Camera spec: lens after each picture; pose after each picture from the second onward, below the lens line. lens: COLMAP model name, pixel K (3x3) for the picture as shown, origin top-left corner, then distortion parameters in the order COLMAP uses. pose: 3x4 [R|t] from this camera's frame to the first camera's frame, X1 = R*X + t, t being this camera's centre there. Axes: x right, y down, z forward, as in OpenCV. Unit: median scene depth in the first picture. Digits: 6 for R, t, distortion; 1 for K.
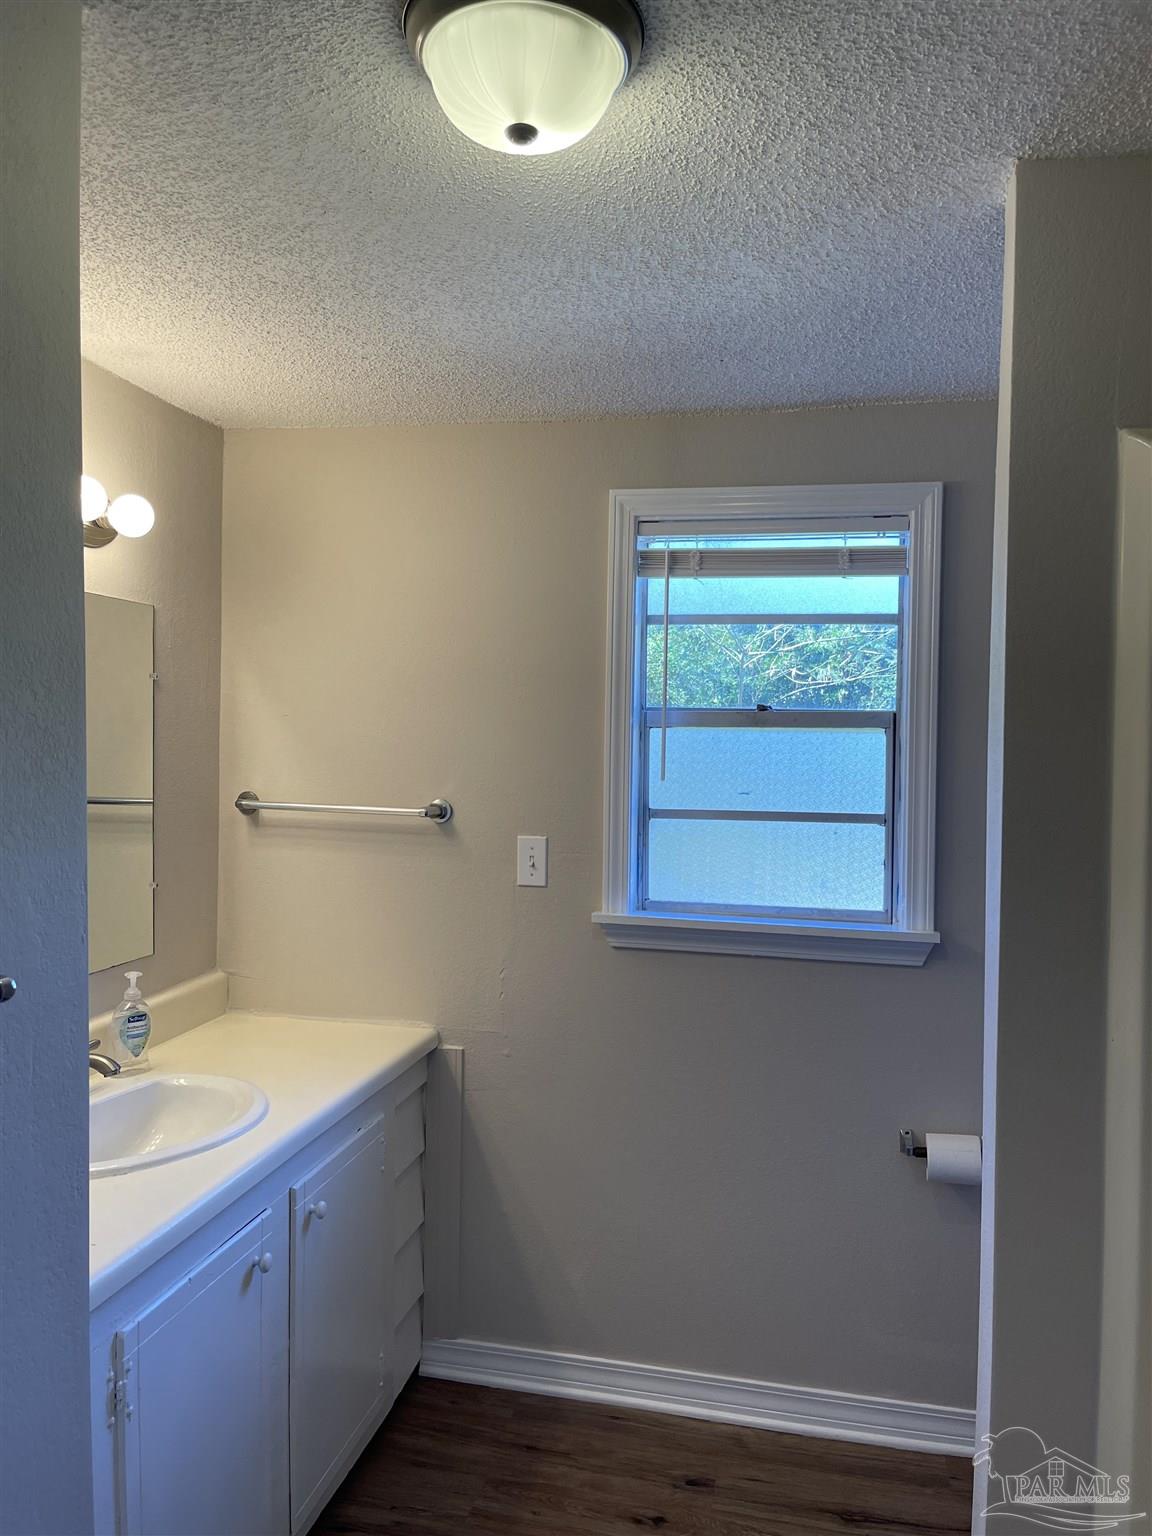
lens RADIAL K [[1168.2, 0, 576.6], [0, 1168.2, 785.3], [0, 0, 1]] dist [0.087462, -0.111177]
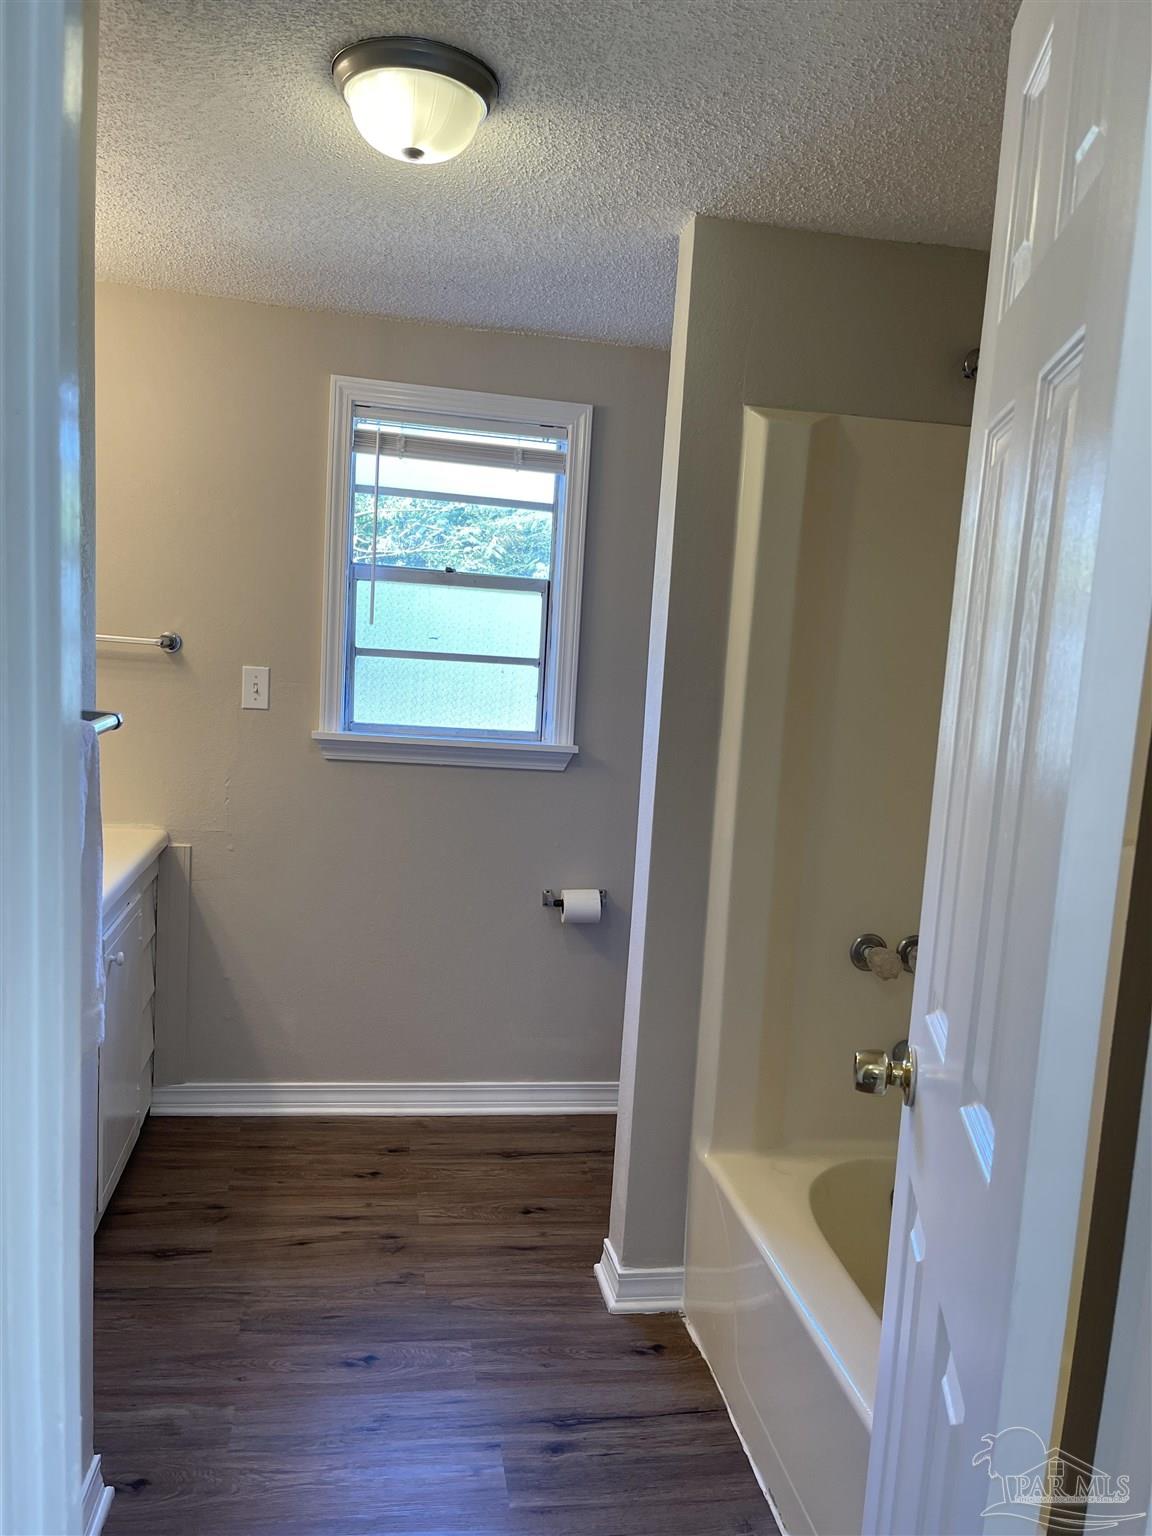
lens RADIAL K [[1168.2, 0, 576.6], [0, 1168.2, 785.3], [0, 0, 1]] dist [0.087462, -0.111177]
pose [[0.923138, -0.005842, 0.384423, -0.204311], [-0.036160, 0.994133, 0.101941, 0.031085], [-0.382763, -0.108006, 0.917511, -0.236957]]
